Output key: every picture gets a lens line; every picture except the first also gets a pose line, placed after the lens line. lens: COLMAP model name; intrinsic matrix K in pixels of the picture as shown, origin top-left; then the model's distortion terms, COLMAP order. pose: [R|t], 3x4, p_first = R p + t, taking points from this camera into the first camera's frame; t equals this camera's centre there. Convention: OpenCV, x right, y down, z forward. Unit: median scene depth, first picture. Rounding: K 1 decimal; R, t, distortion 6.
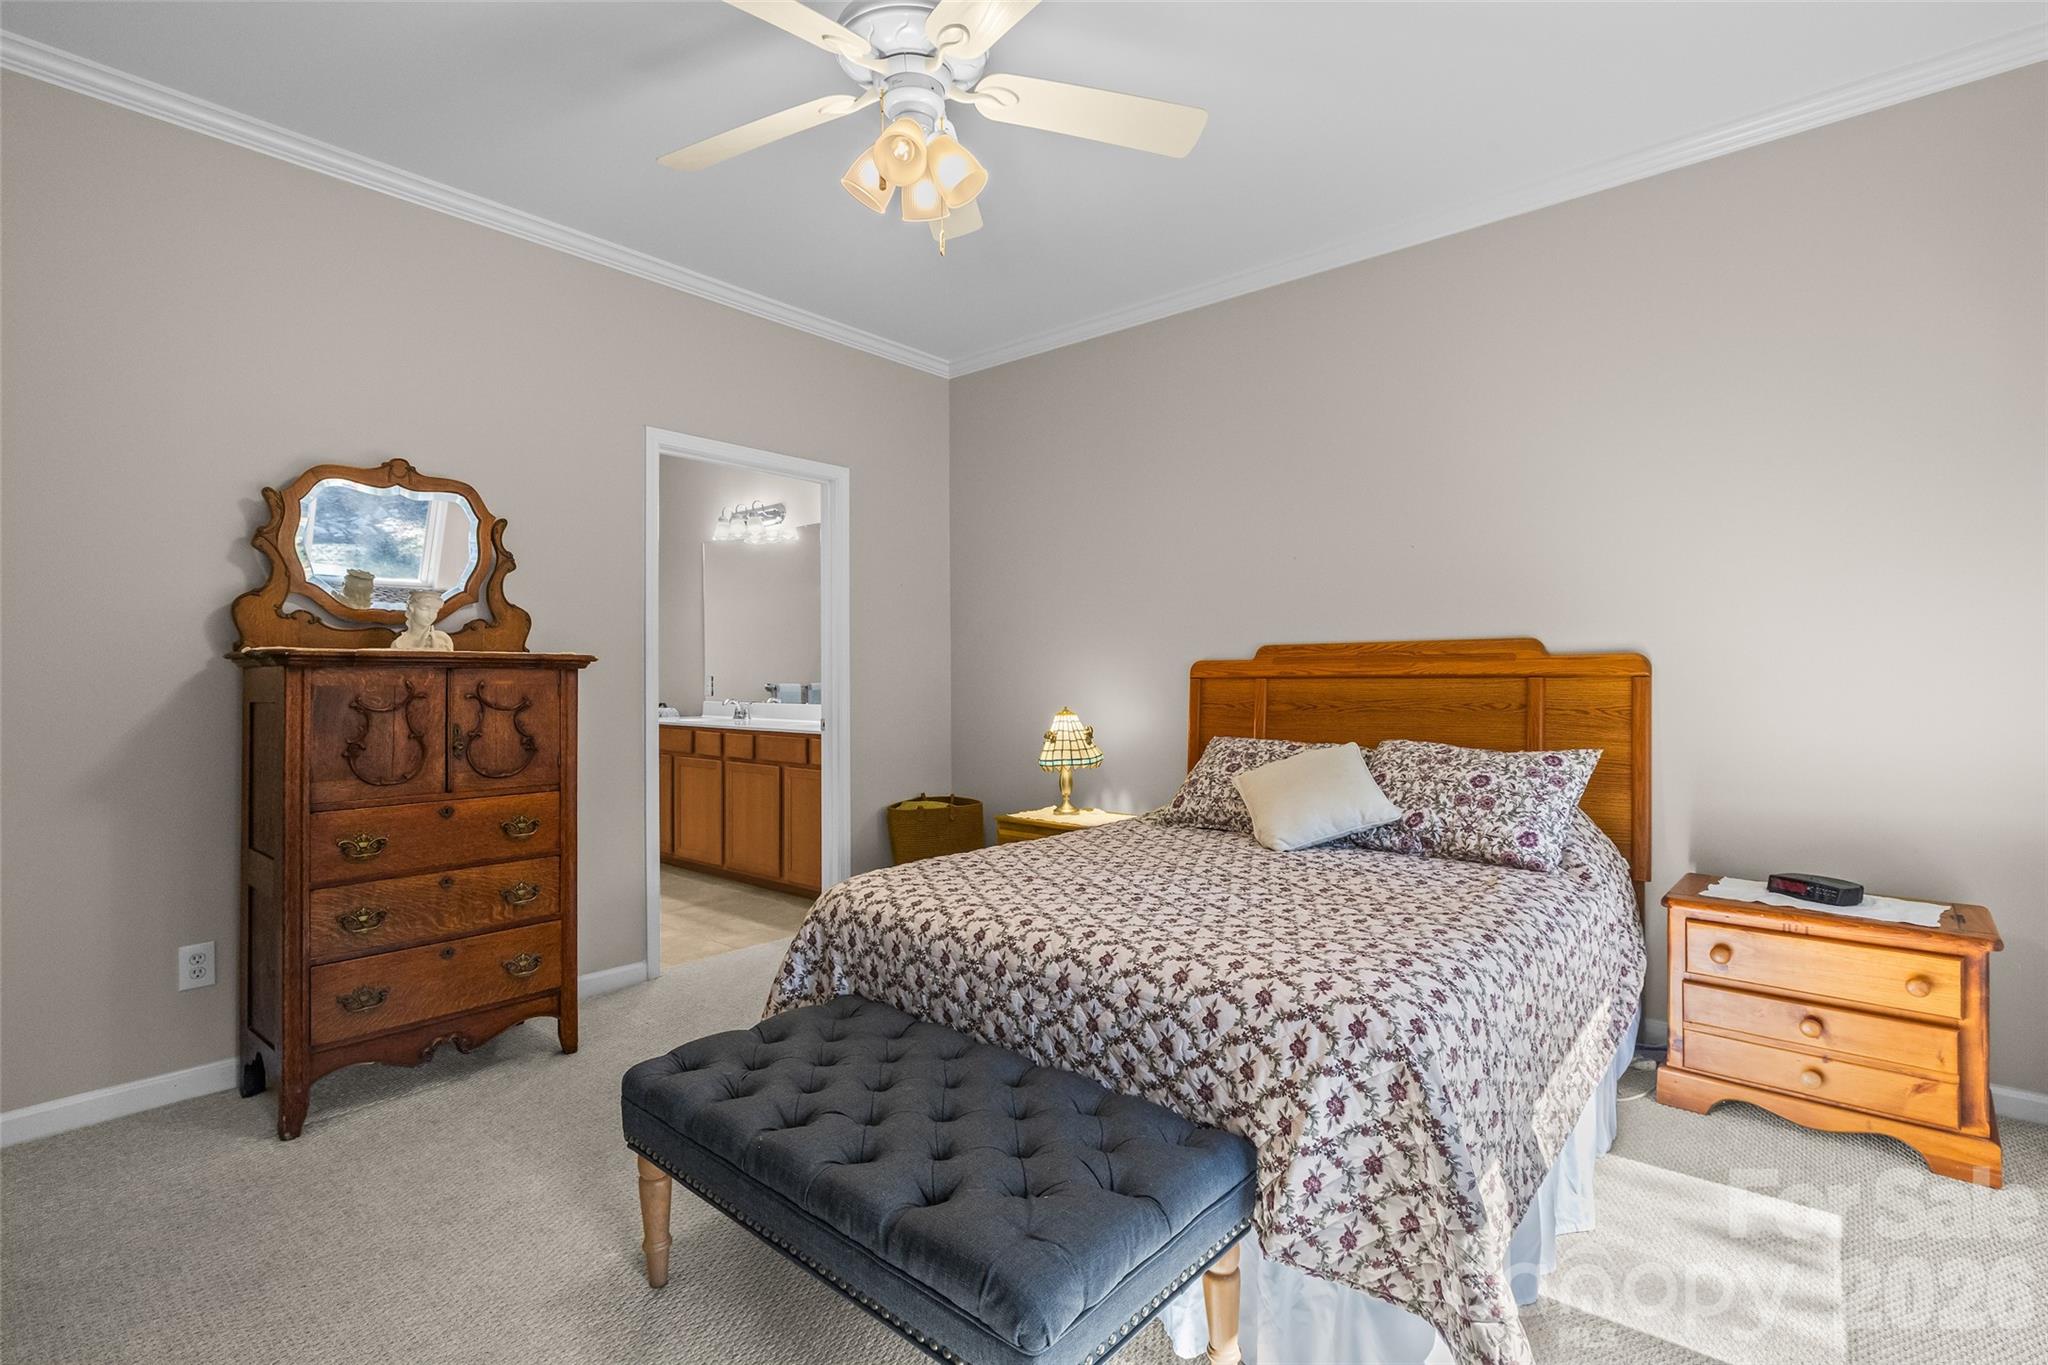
lens RADIAL K [[950.3, 0, 1024.0], [0, 950.3, 682.5], [0, 0, 1]] dist [0.000085, 0.000064]
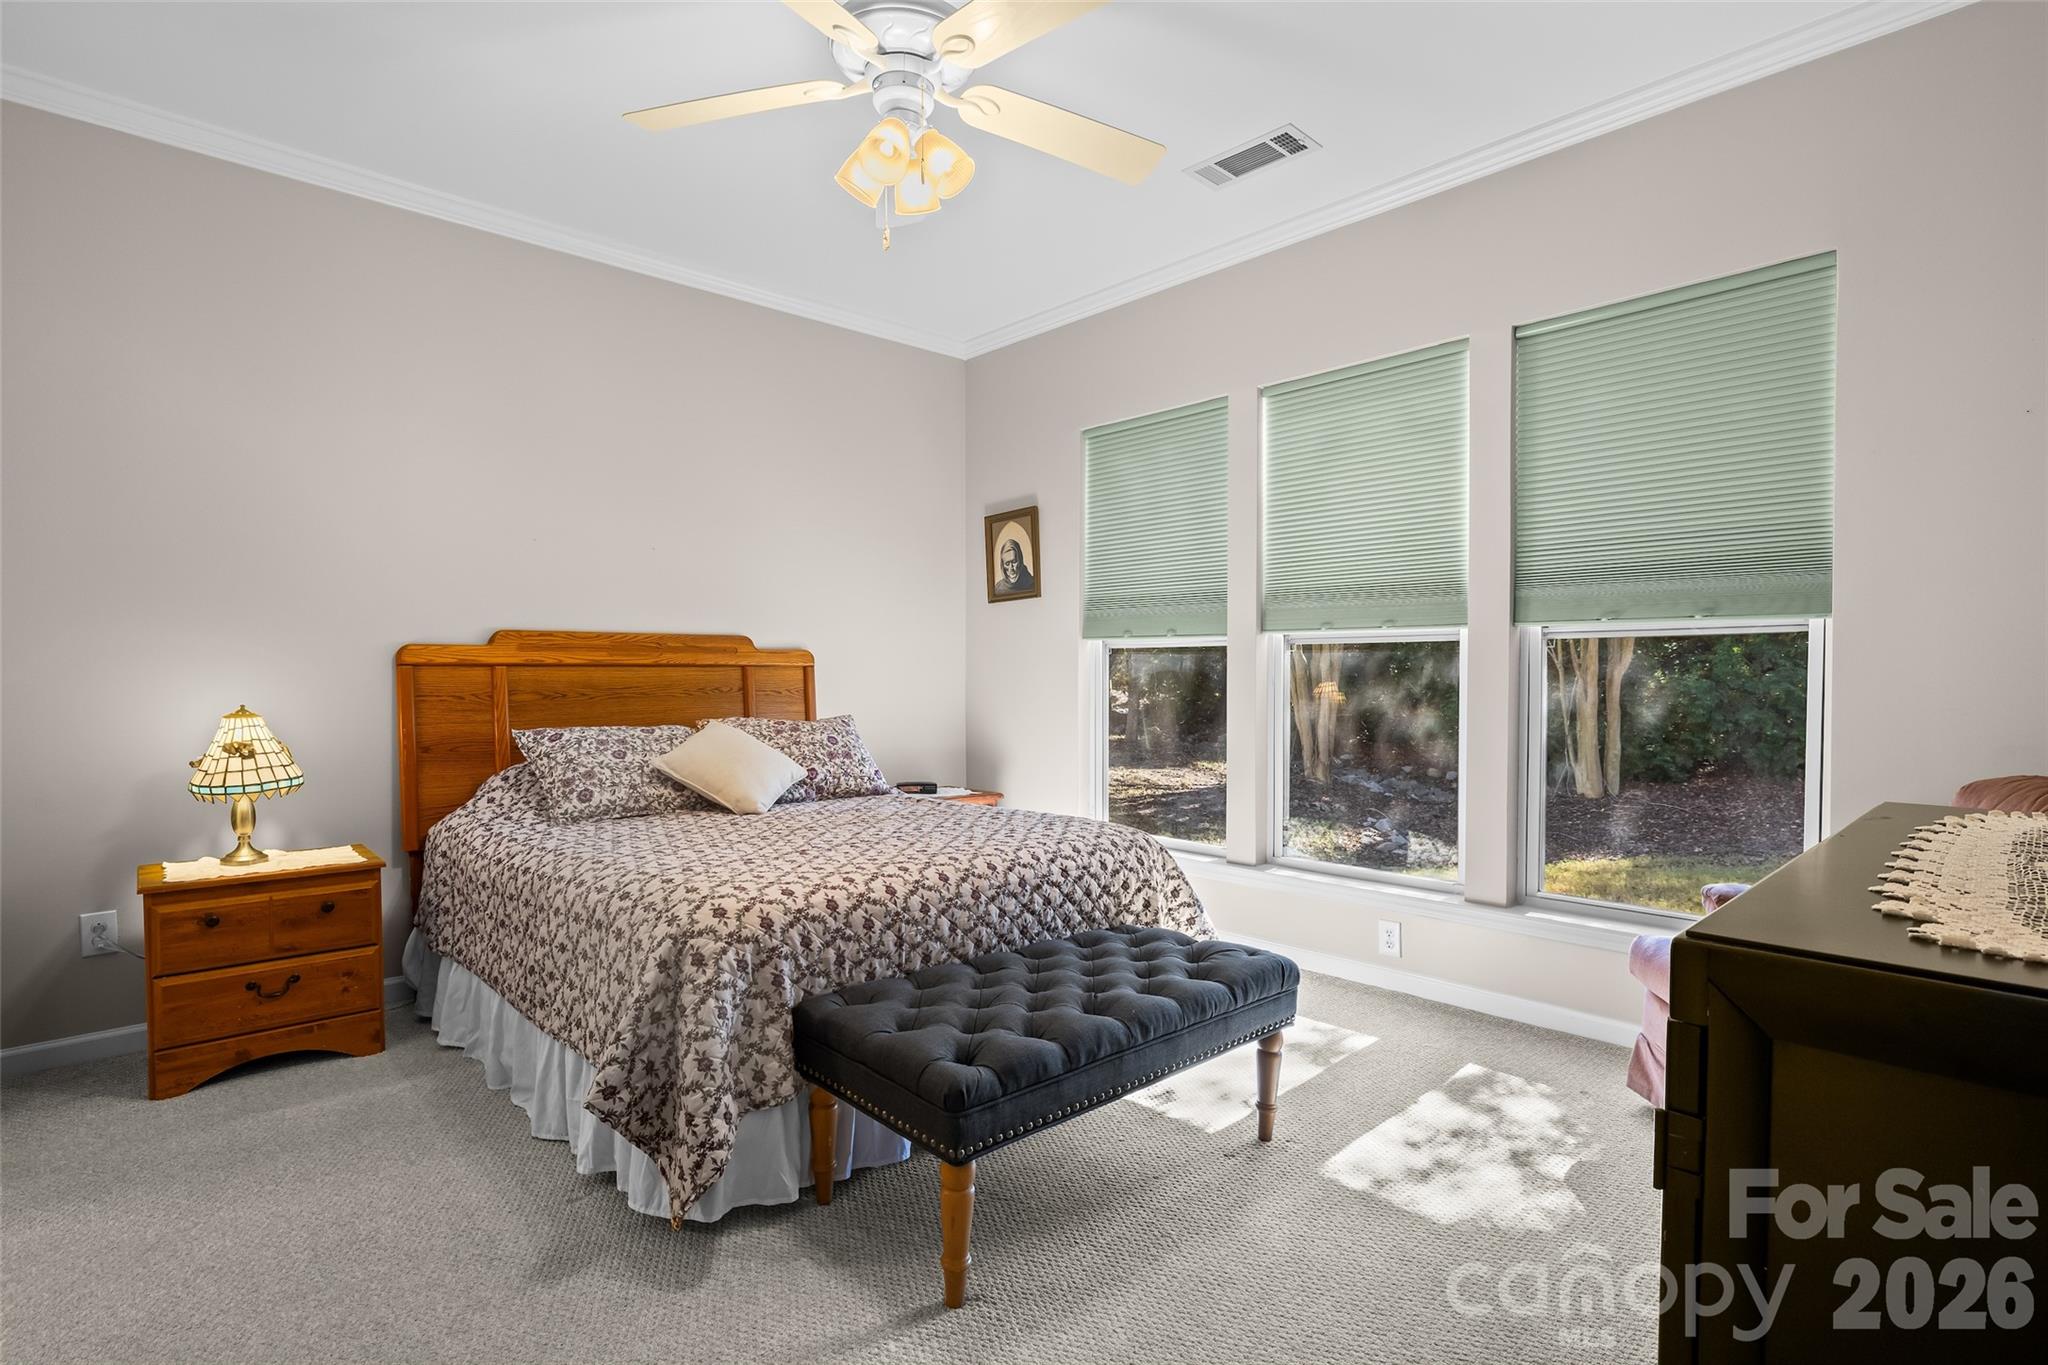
lens RADIAL K [[996.6, 0, 1024.0], [0, 996.6, 682.5], [0, 0, 1]] dist [-0.003669, -0.000188]
pose [[0.107166, -0.001164, 0.994240, -0.826552], [0.008849, 0.999961, 0.000217, 0.020386], [-0.994202, 0.008775, 0.107172, 0.515714]]
